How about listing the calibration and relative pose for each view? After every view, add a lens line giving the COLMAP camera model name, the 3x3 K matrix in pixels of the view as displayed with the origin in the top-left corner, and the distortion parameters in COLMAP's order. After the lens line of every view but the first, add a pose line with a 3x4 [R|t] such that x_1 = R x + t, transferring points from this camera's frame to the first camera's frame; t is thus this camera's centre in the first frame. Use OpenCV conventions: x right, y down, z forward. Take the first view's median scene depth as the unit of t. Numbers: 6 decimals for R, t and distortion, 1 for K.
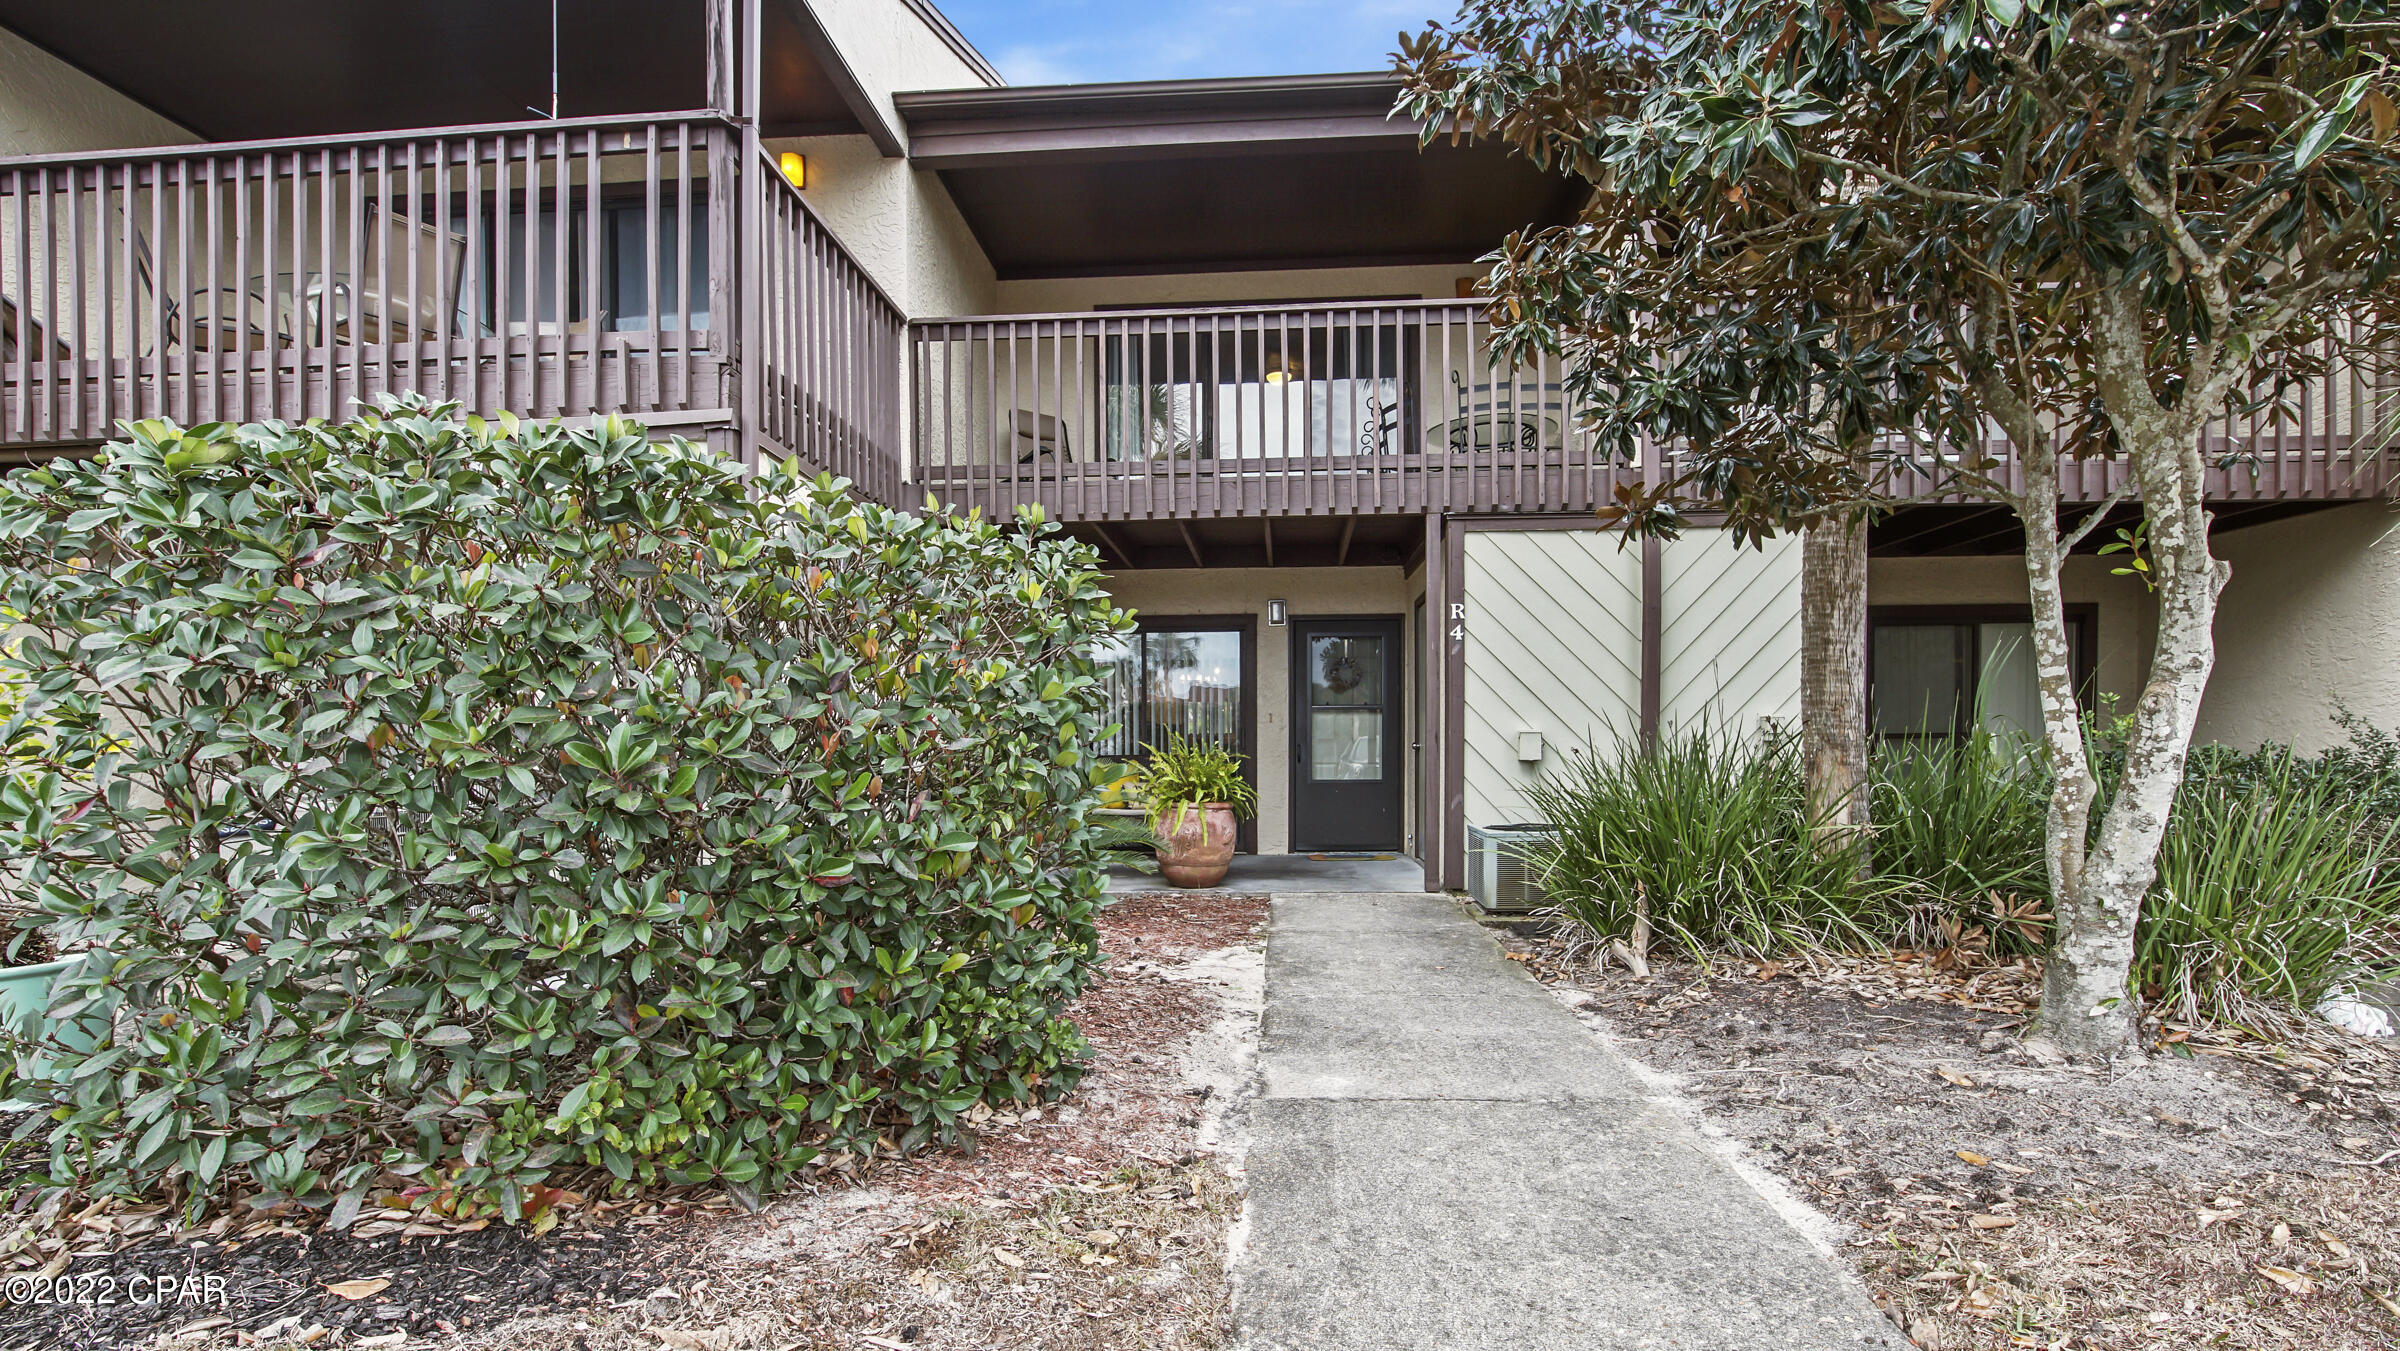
lens RADIAL K [[1083.1, 0, 1190.7], [0, 1083.1, 691.7], [0, 0, 1]] dist [-0.019832, 0.000542]
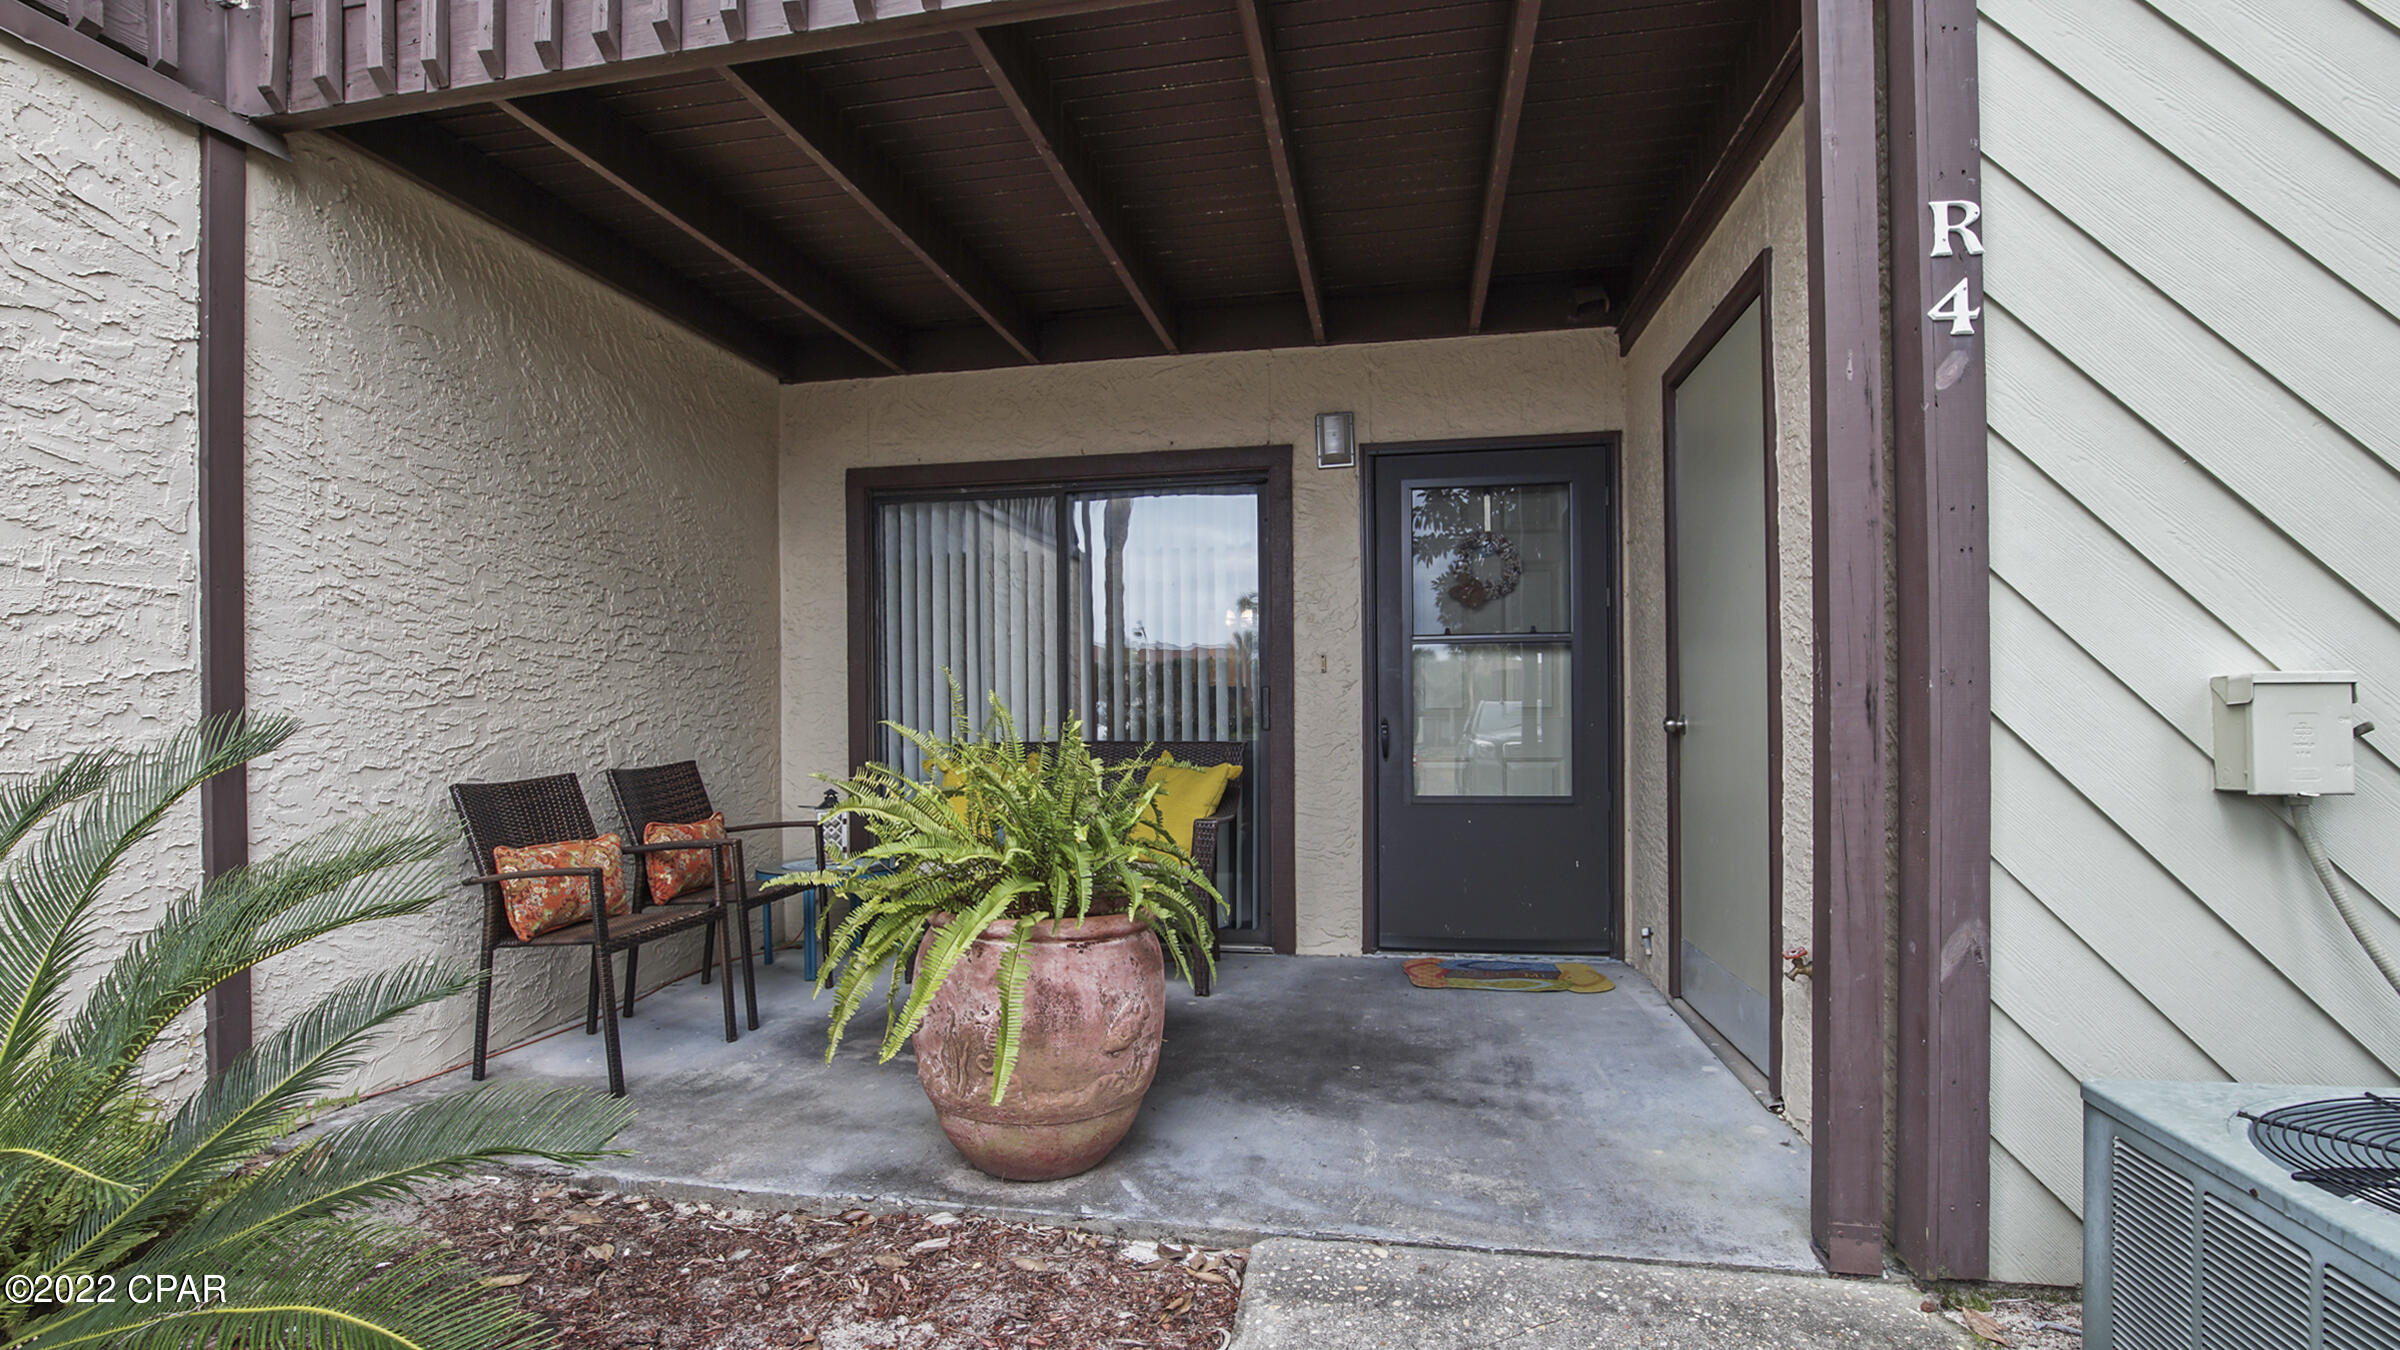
lens RADIAL K [[1083.1, 0, 1190.7], [0, 1083.1, 691.2], [0, 0, 1]] dist [-0.019832, 0.000542]
pose [[0.995273, -0.003882, -0.097037, 0.064777], [0.006842, 0.999521, 0.030191, 0.022081], [0.096873, -0.030713, 0.994823, 0.540540]]
